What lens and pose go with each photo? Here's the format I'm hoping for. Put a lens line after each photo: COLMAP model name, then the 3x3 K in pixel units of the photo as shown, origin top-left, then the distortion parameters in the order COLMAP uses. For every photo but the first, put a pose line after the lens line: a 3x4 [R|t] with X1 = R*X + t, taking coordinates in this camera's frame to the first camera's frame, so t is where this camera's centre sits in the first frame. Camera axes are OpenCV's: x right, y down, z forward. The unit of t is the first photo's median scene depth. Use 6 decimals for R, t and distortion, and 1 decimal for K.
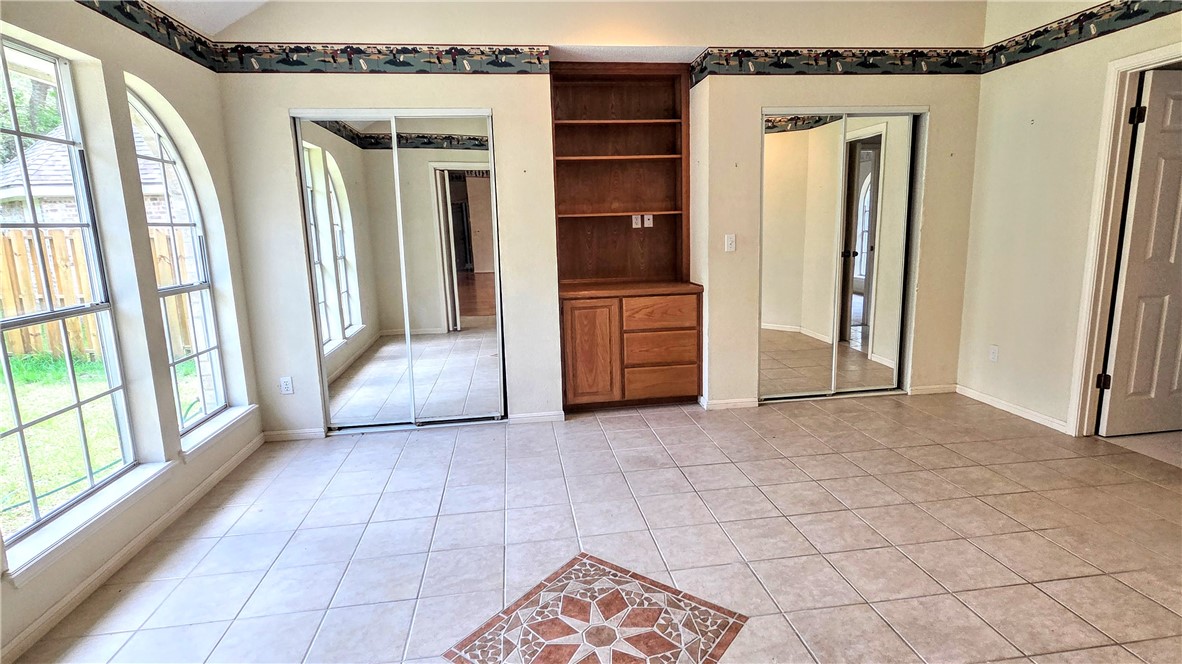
lens RADIAL K [[584.6, 0, 587.6], [0, 584.6, 325.1], [0, 0, 1]] dist [0.002699, 0.000160]
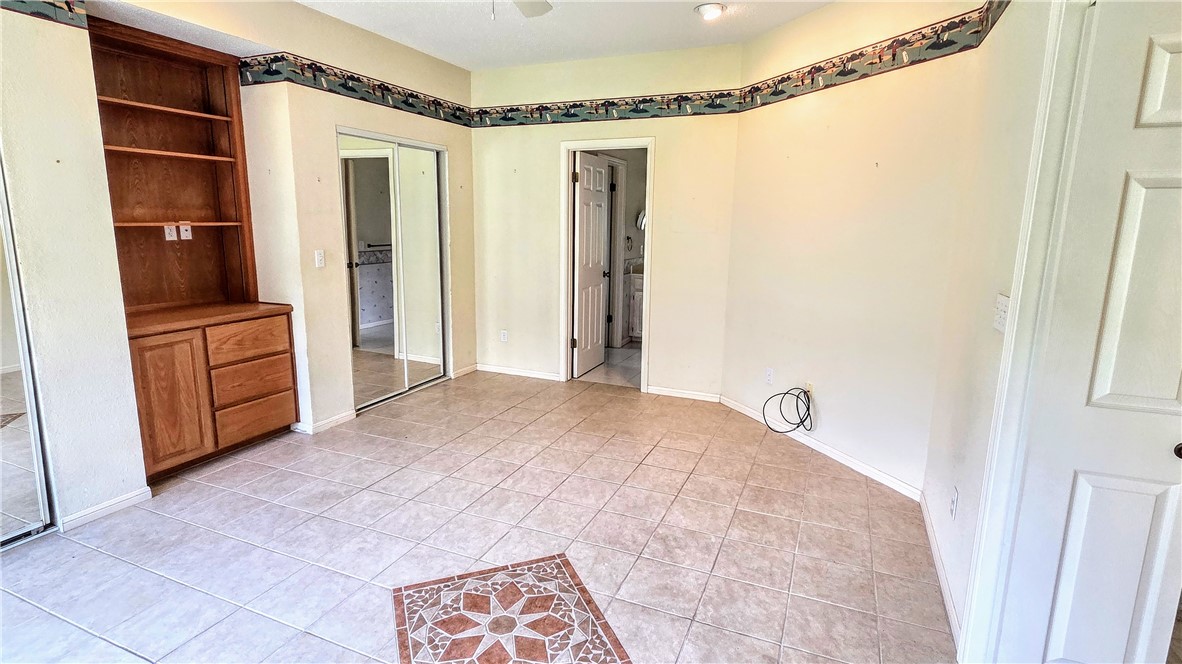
lens RADIAL K [[584.6, 0, 587.6], [0, 584.6, 325.1], [0, 0, 1]] dist [0.002699, 0.000160]
pose [[0.519333, -0.114470, 0.846871, -0.367990], [0.116637, 0.991209, 0.062454, -0.039987], [-0.846575, 0.066342, 0.528119, 0.114077]]
